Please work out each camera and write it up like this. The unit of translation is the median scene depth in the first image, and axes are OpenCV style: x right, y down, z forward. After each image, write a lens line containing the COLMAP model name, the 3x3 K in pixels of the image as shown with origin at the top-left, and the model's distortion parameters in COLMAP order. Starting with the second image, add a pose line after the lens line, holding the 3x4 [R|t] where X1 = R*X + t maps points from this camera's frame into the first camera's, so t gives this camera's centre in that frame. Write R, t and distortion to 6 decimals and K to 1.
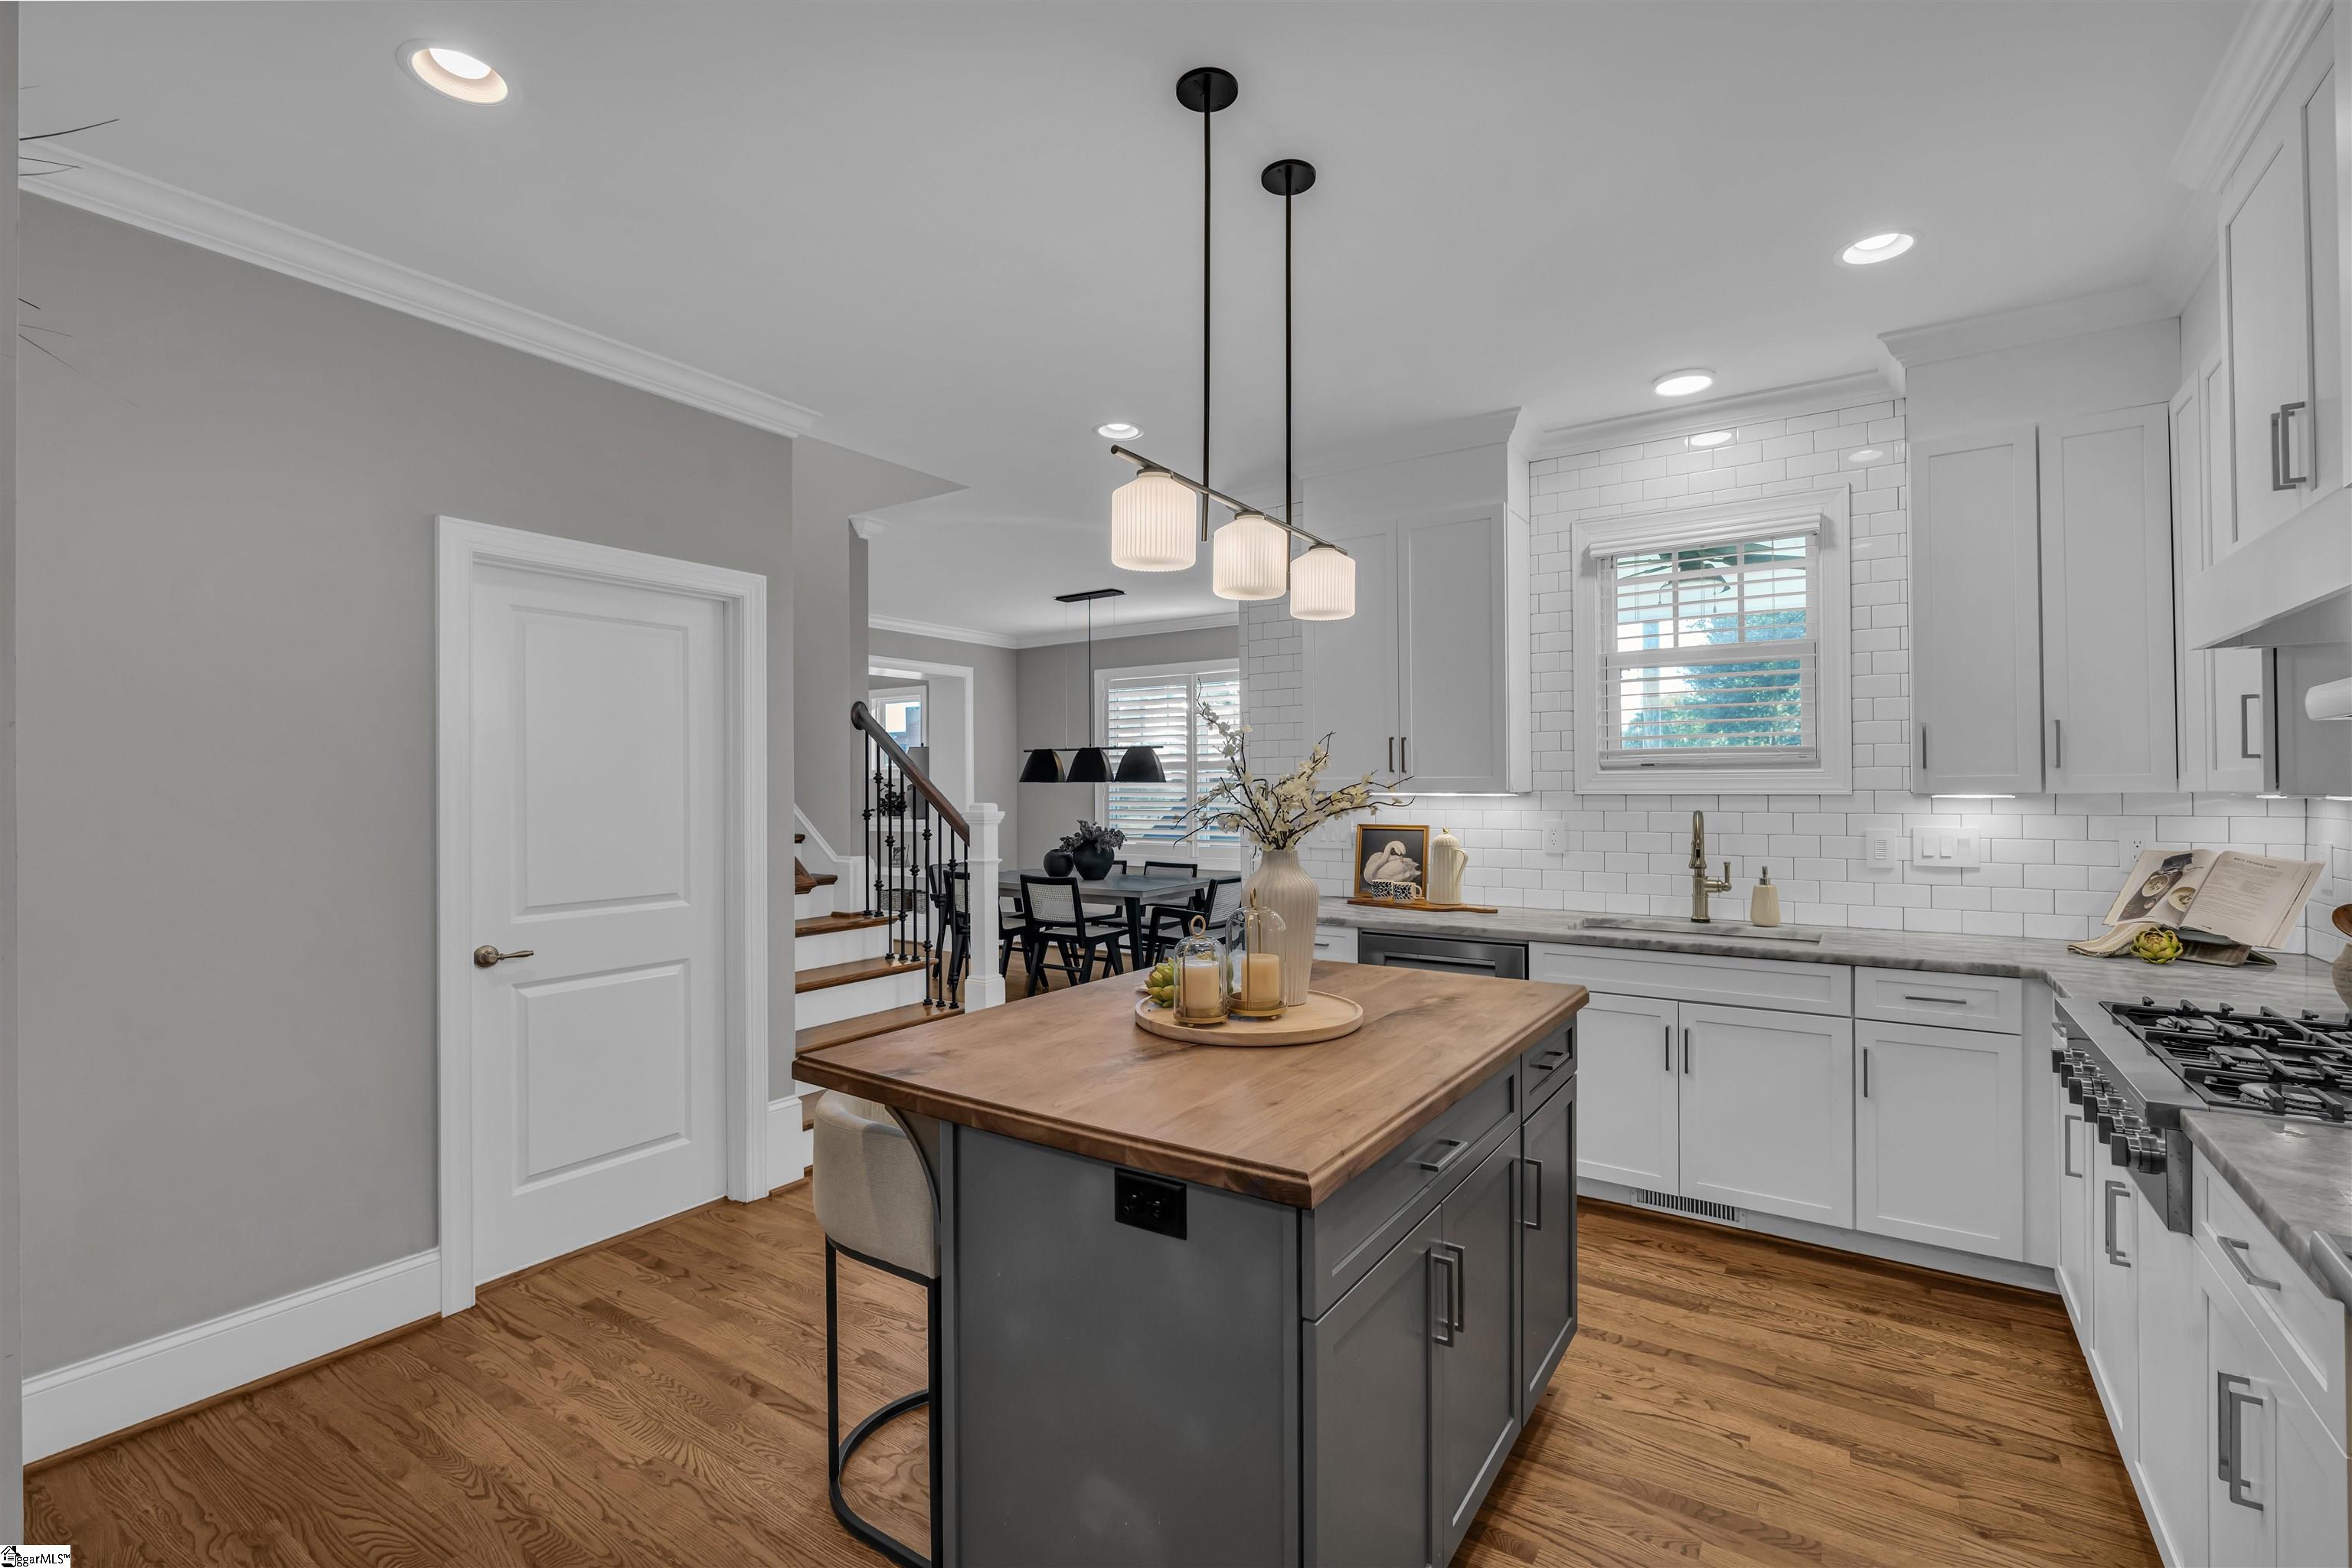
lens RADIAL K [[1044.5, 0, 1176.7], [0, 1044.5, 771.7], [0, 0, 1]] dist [-0.003123, -0.000418]
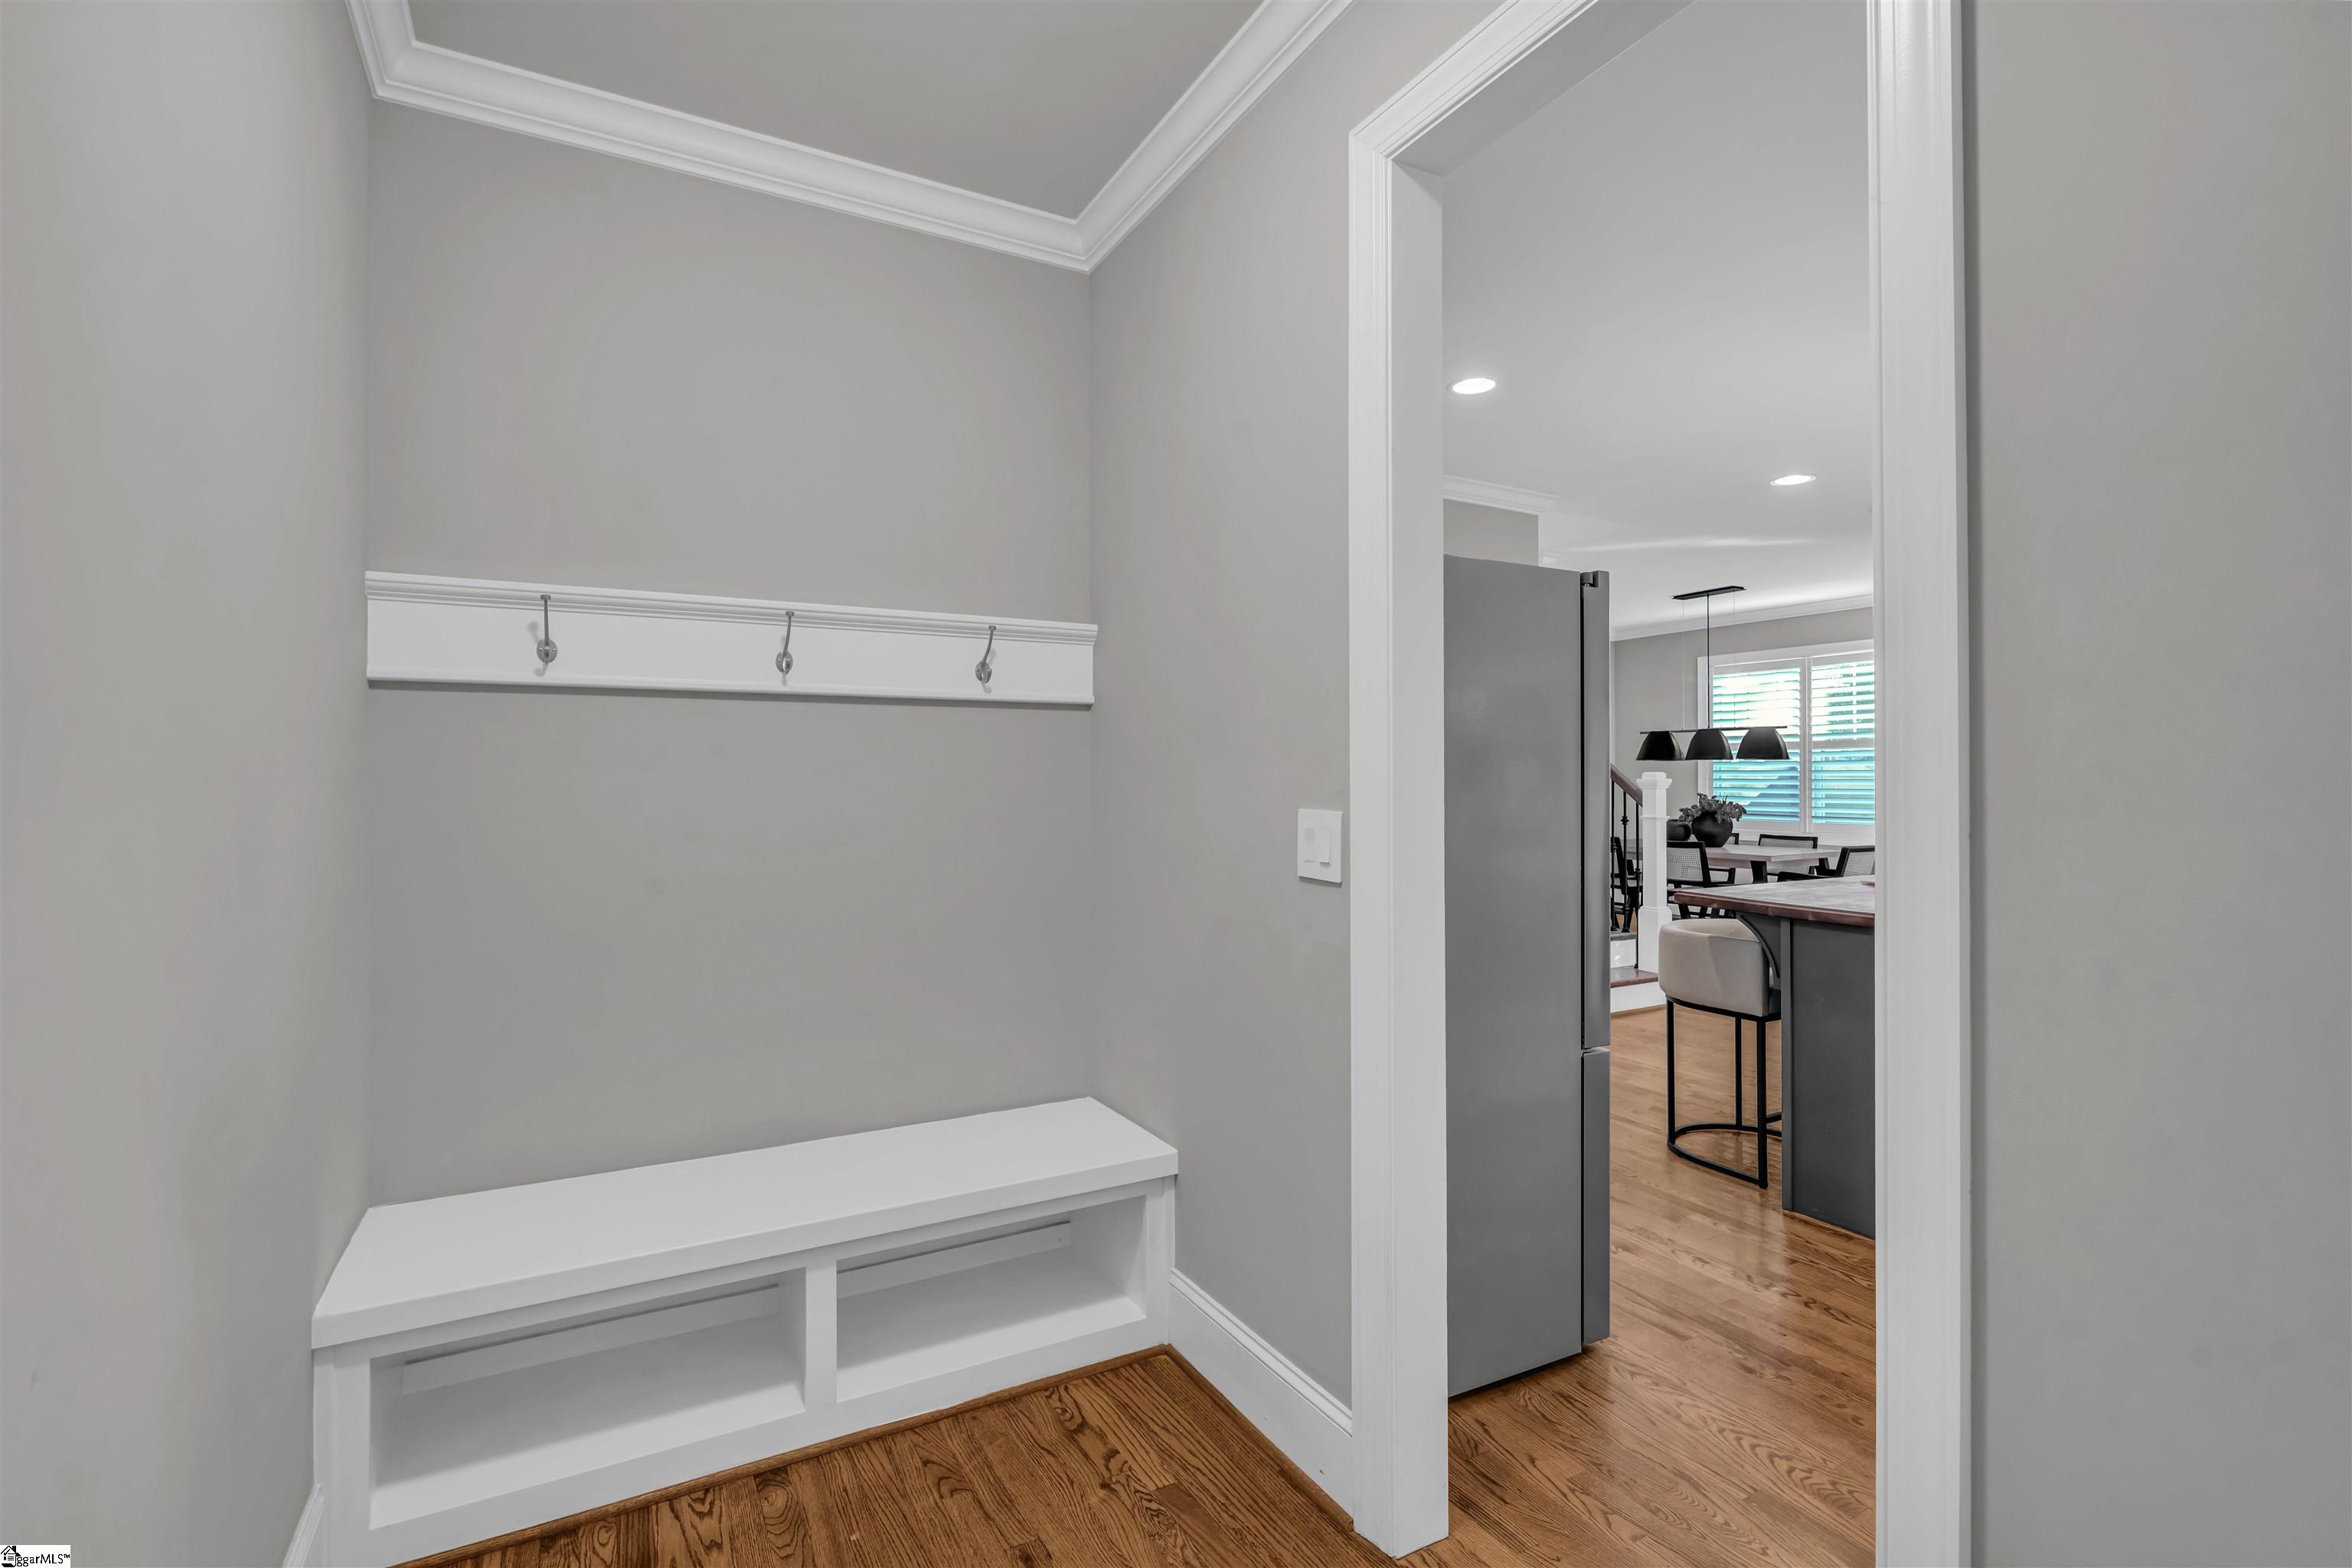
lens RADIAL K [[1044.5, 0, 1176.7], [0, 1044.5, 771.7], [0, 0, 1]] dist [-0.003123, -0.000418]
pose [[0.887320, 0.003458, -0.461141, -0.074937], [0.002497, 0.999921, 0.012302, 0.007510], [0.461147, -0.012067, 0.887241, -0.265815]]
